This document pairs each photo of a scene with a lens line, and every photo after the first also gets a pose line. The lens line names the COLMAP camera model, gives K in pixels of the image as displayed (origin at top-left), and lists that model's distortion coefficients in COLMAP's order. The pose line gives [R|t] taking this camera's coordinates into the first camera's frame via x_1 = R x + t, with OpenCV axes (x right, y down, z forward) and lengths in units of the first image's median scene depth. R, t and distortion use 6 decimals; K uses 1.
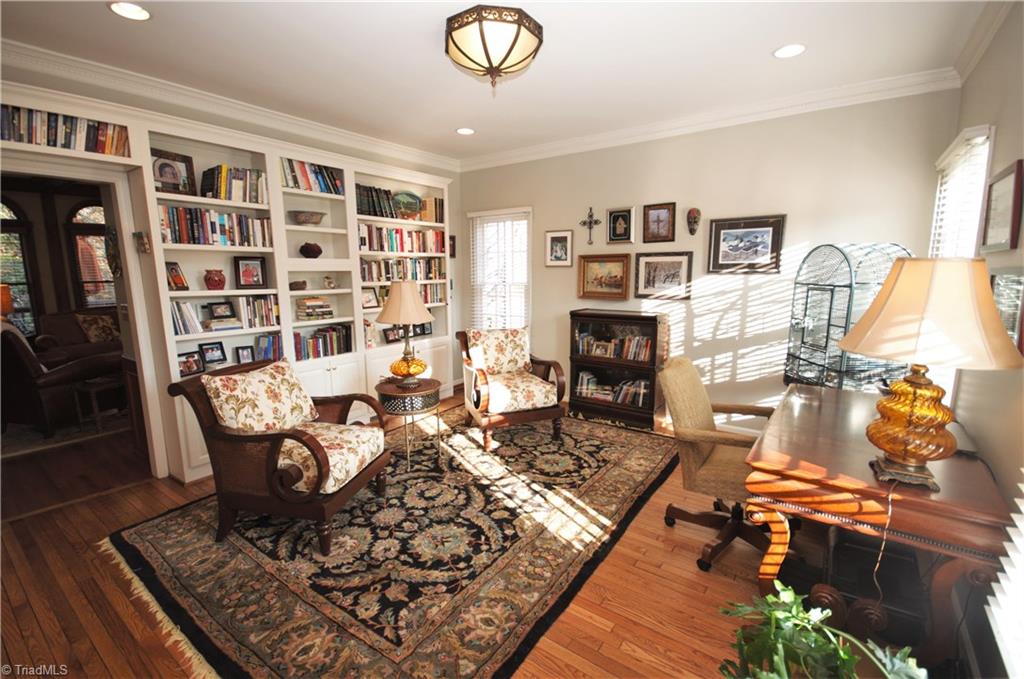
lens RADIAL K [[452.2, 0, 517.1], [0, 452.2, 344.8], [0, 0, 1]] dist [-0.002041, -0.001013]
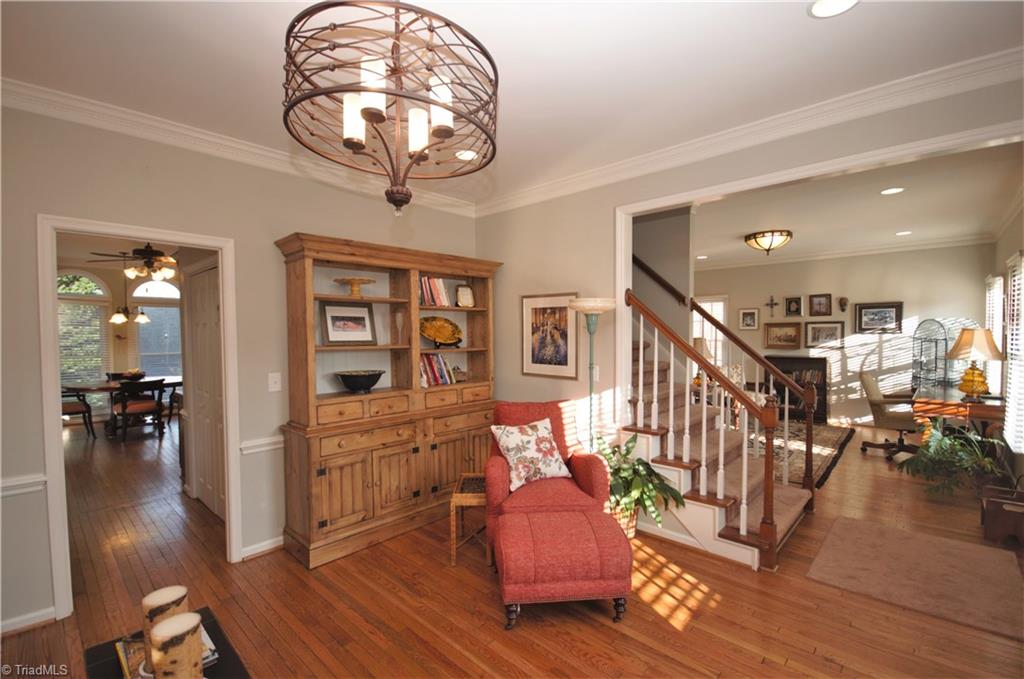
lens RADIAL K [[452.2, 0, 517.1], [0, 452.2, 344.8], [0, 0, 1]] dist [-0.002041, -0.001013]
pose [[0.991902, -0.004770, -0.126920, -0.659204], [-0.011931, 0.991376, -0.130504, 0.130919], [0.126448, 0.130961, 0.983290, -0.887855]]
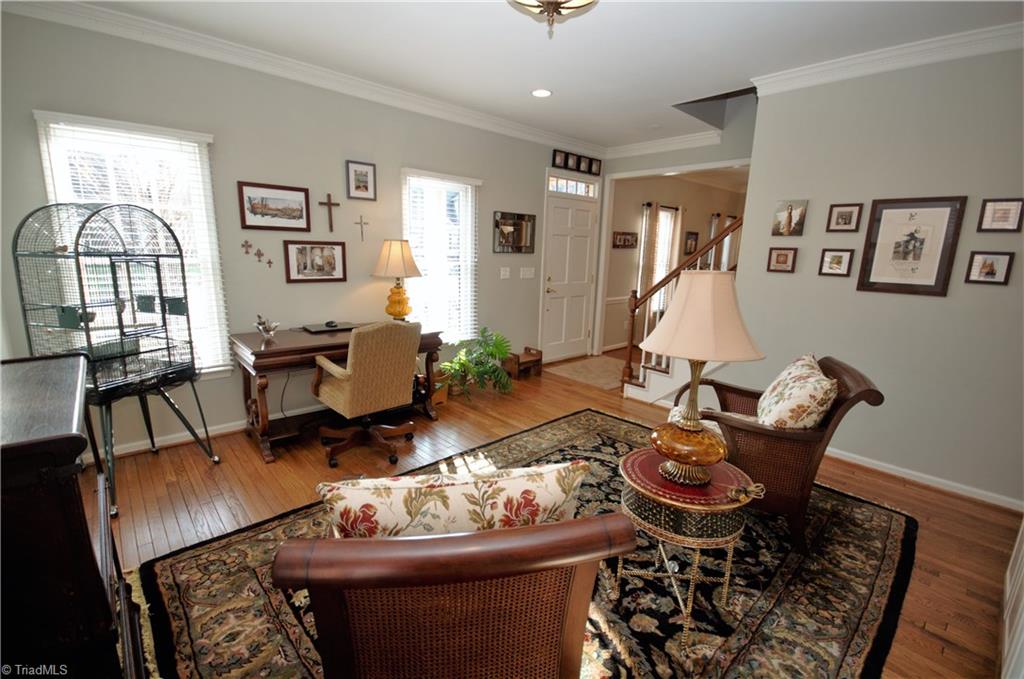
lens RADIAL K [[452.2, 0, 517.1], [0, 452.2, 344.8], [0, 0, 1]] dist [-0.002041, -0.001013]
pose [[-0.978981, -0.066877, 0.192675, -0.123398], [0.007299, 0.932617, 0.360793, -0.205228], [-0.203821, 0.354616, -0.912526, 1.267685]]
